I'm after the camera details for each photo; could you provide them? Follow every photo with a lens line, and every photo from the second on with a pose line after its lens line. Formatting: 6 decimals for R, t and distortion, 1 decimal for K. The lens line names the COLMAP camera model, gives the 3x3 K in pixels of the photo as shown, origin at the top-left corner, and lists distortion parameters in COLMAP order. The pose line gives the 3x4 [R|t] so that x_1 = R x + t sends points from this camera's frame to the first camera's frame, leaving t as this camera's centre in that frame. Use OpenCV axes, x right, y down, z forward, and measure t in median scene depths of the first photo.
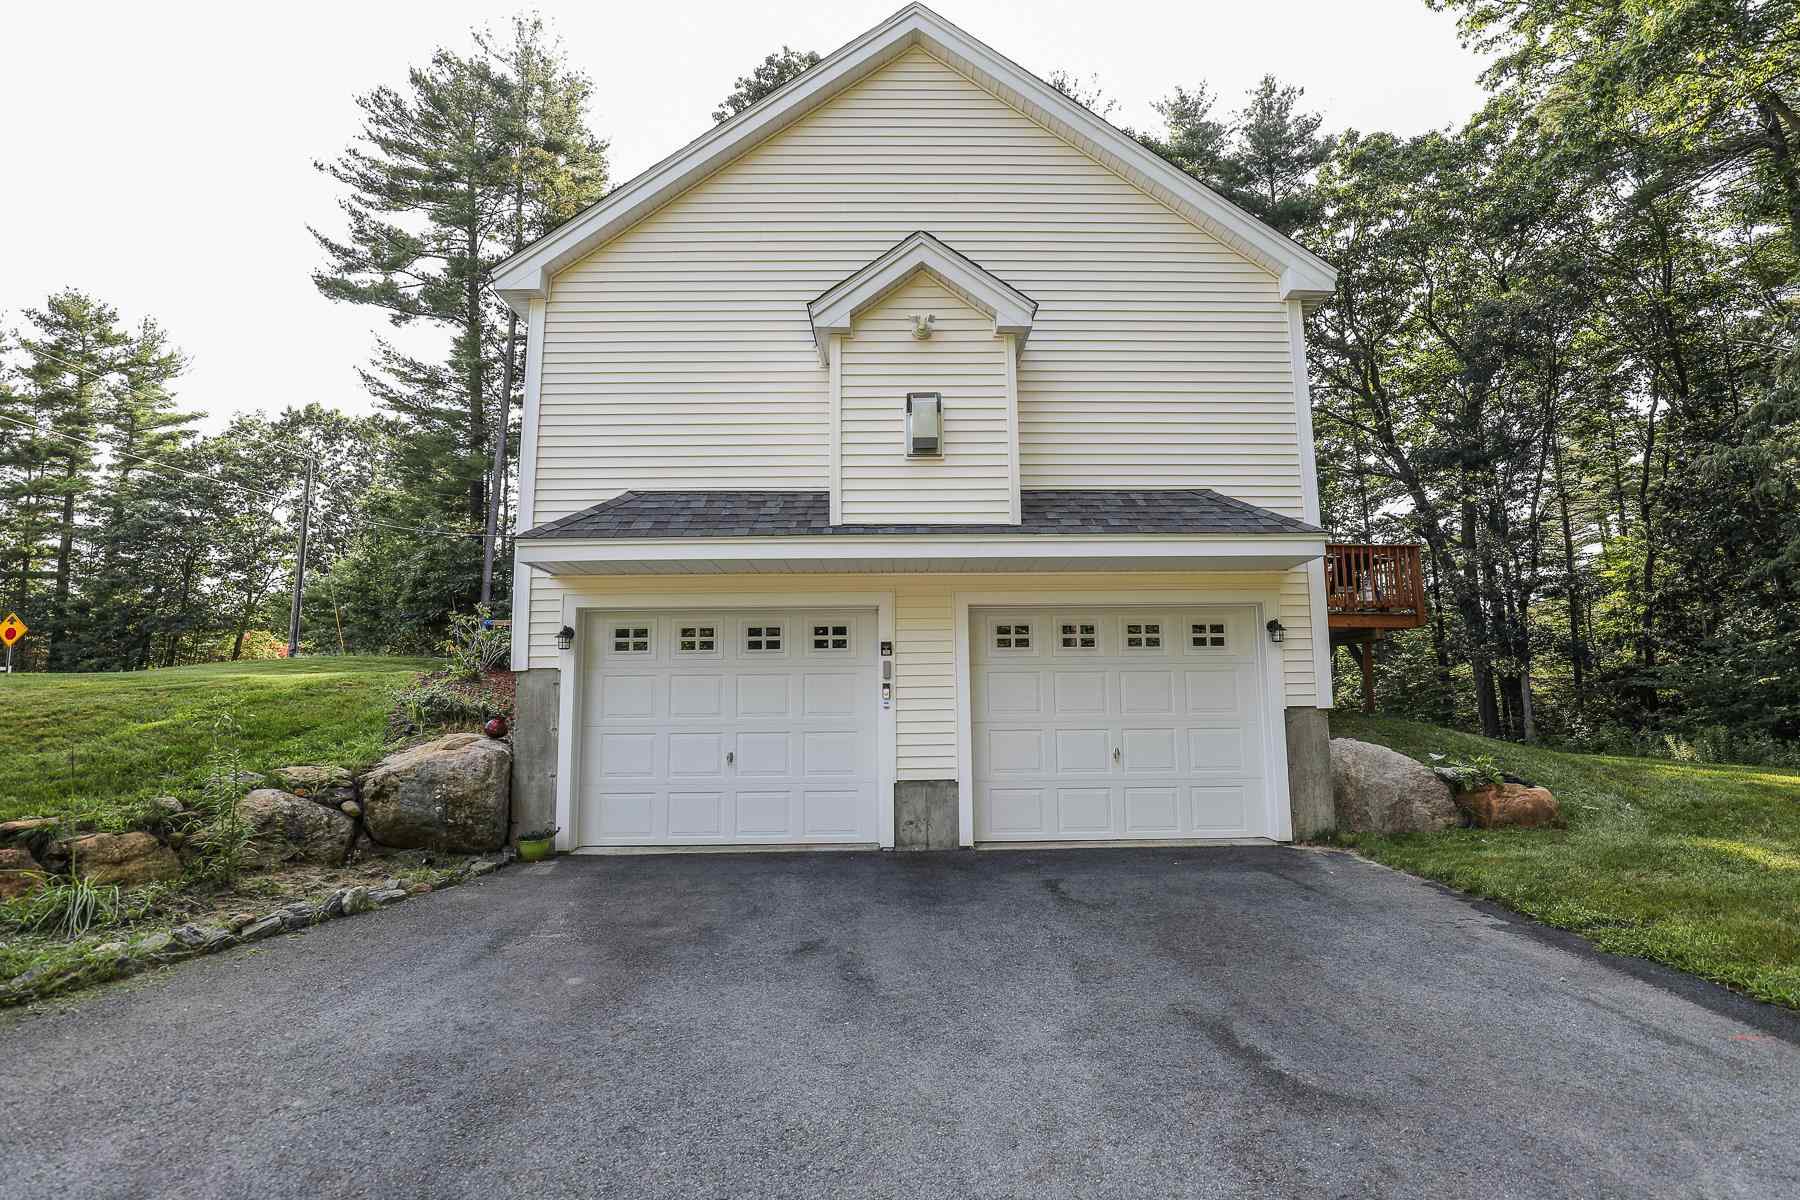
lens RADIAL K [[848.9, 0, 900.0], [0, 848.9, 600.0], [0, 0, 1]] dist [-0.048396, 0.008849]
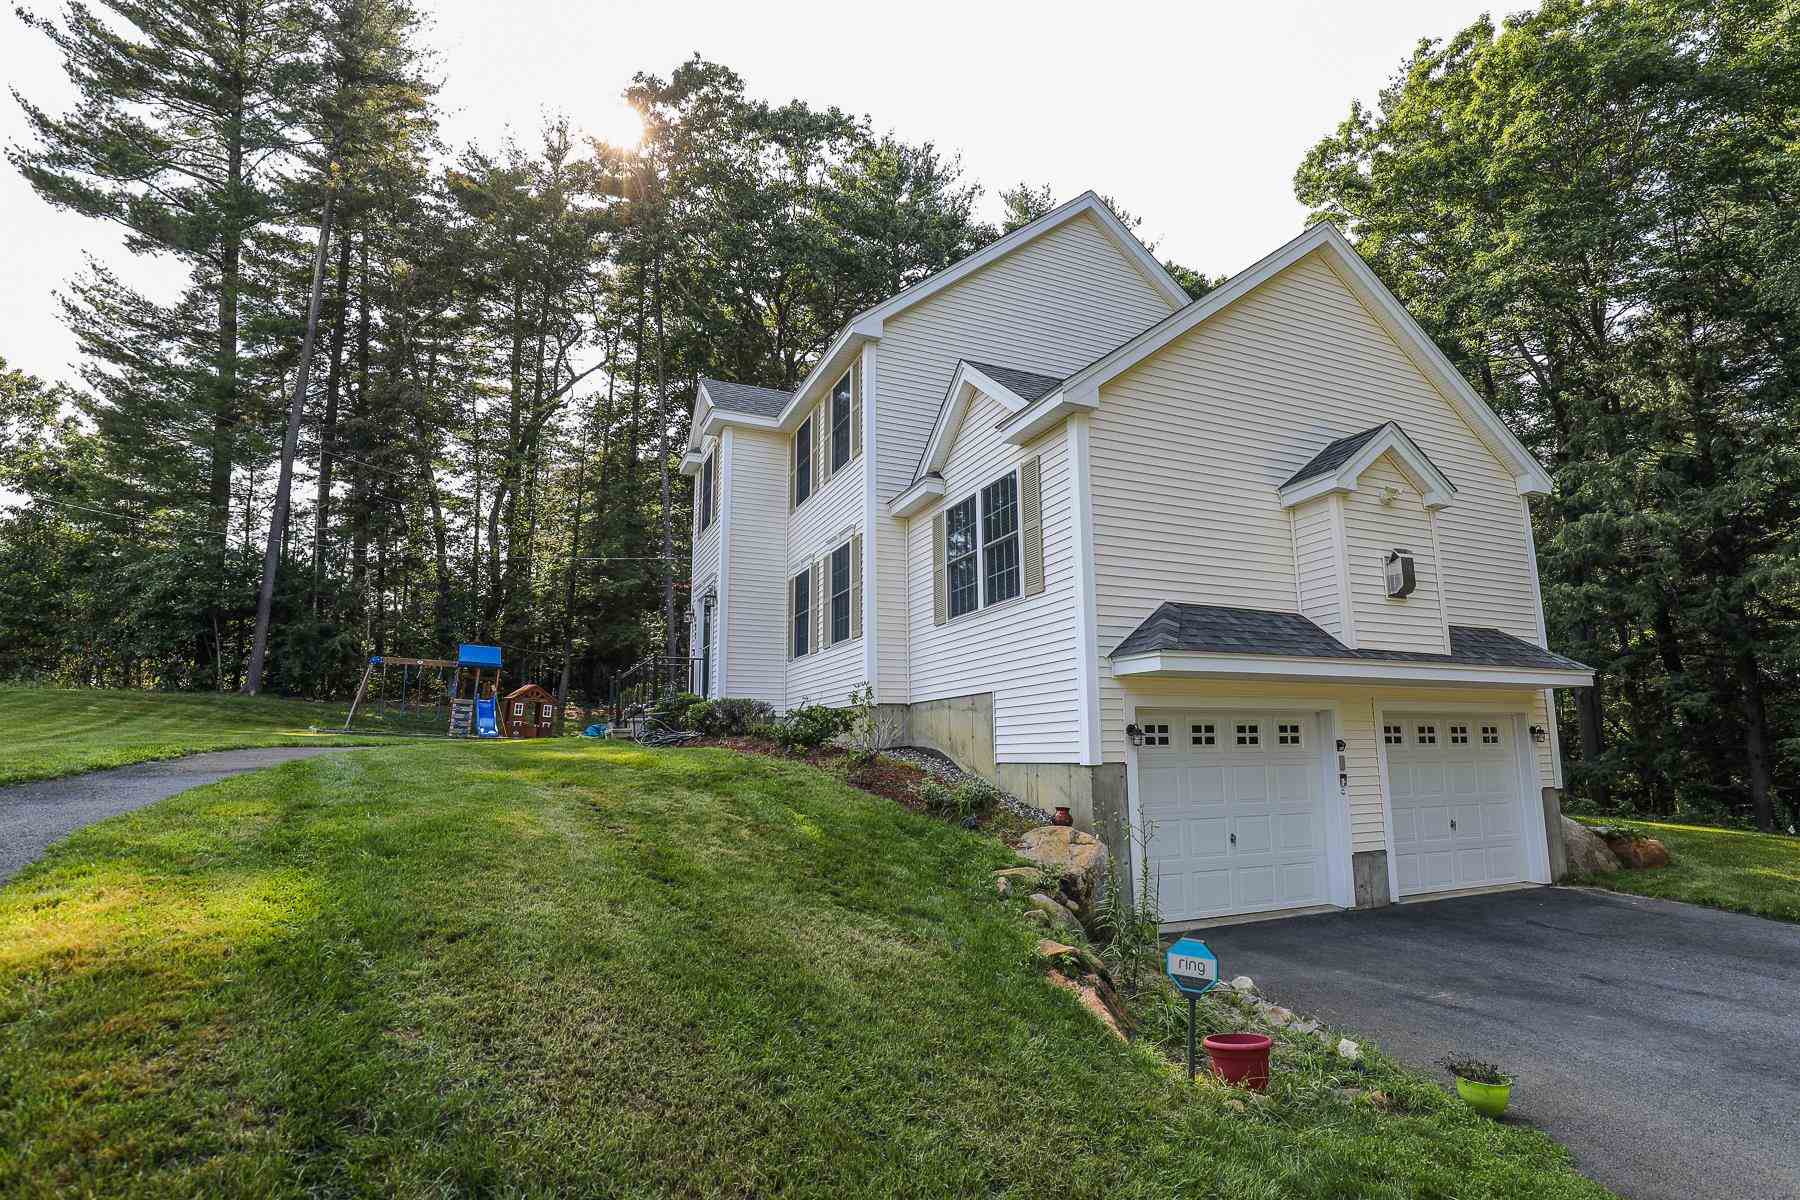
lens RADIAL K [[879.5, 0, 921.7], [0, 879.5, 603.9], [0, 0, 1]] dist [-0.044681, 0.010910]
pose [[0.926686, 0.071000, 0.369069, -1.061715], [-0.057545, 0.997219, -0.047352, -0.053542], [-0.371405, 0.022643, 0.928195, 0.041382]]
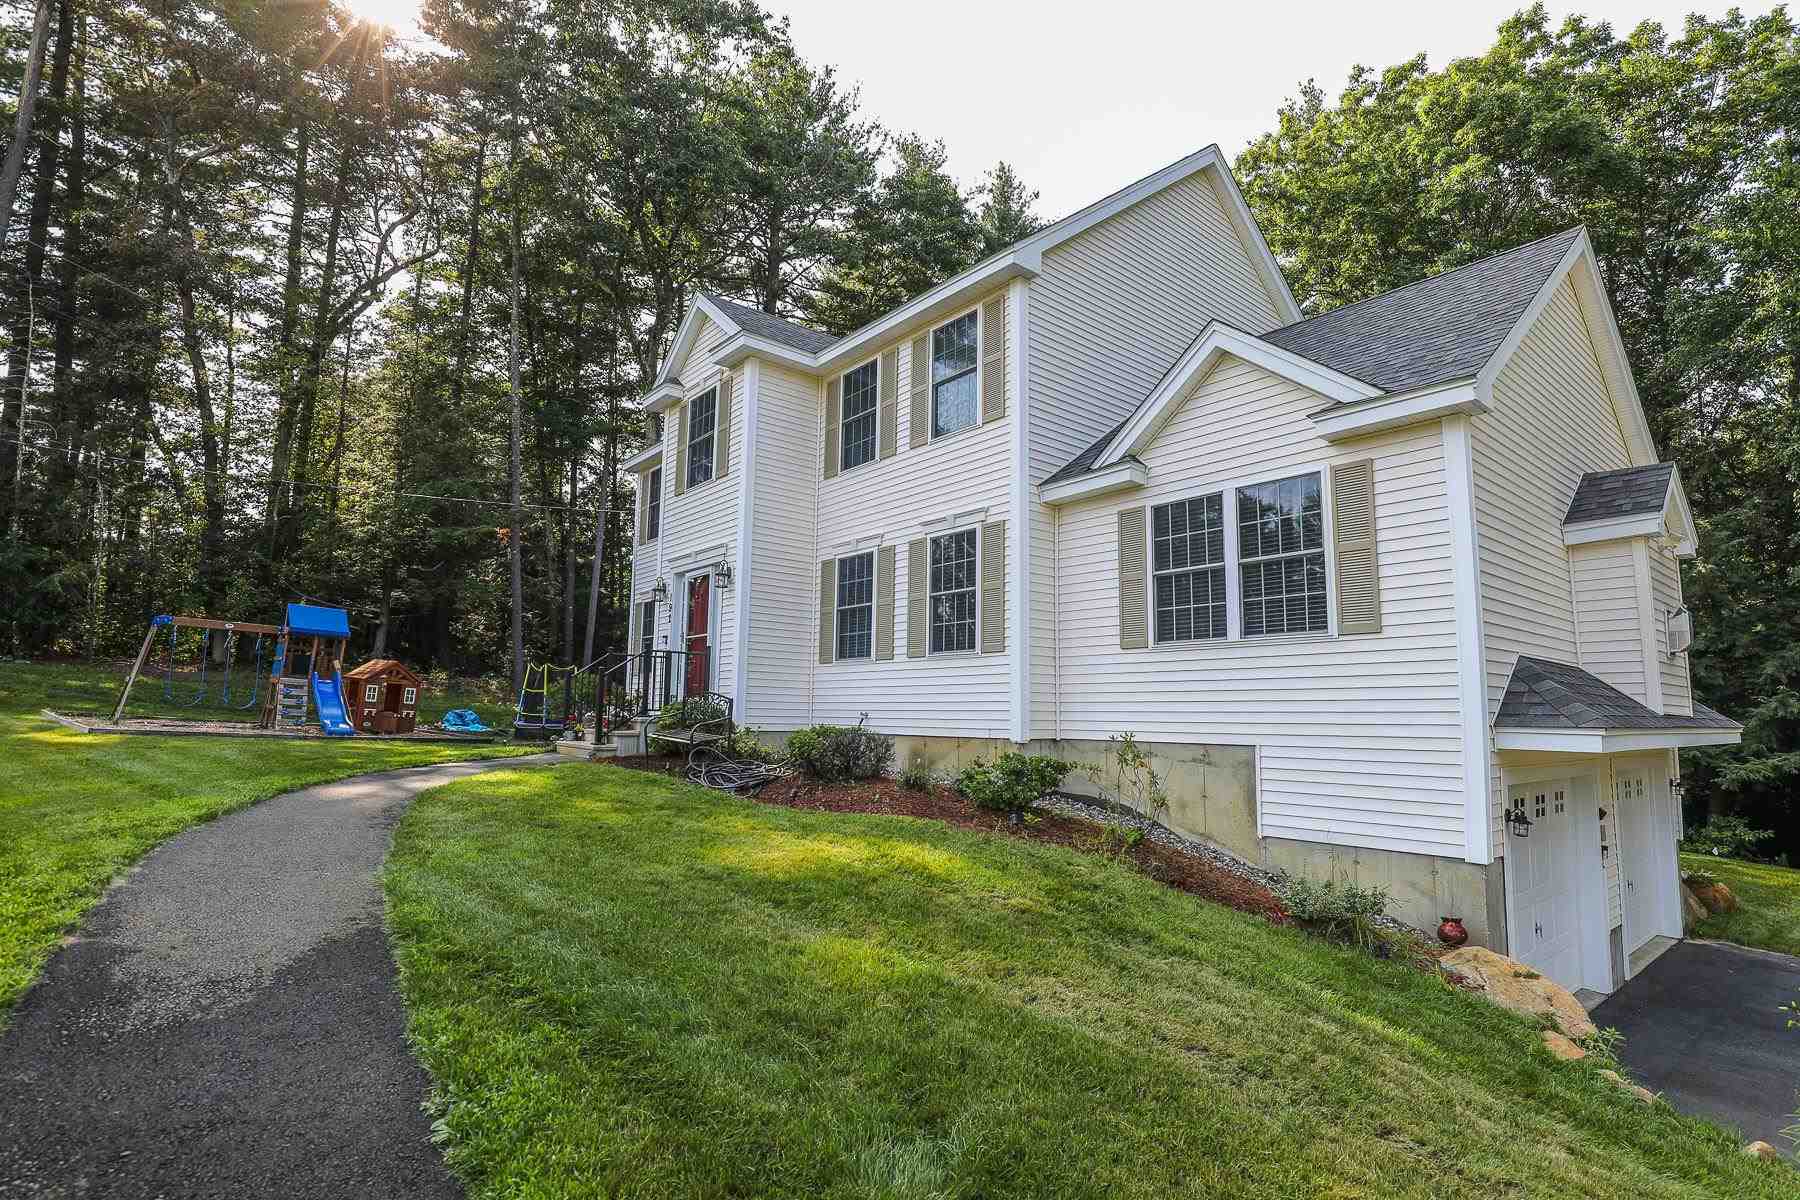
lens RADIAL K [[879.5, 0, 921.7], [0, 879.5, 603.9], [0, 0, 1]] dist [-0.044681, 0.010910]
pose [[0.789851, 0.109146, 0.603509, -1.439262], [-0.115003, 0.992940, -0.029063, -0.083014], [-0.602420, -0.046450, 0.796827, 0.646464]]
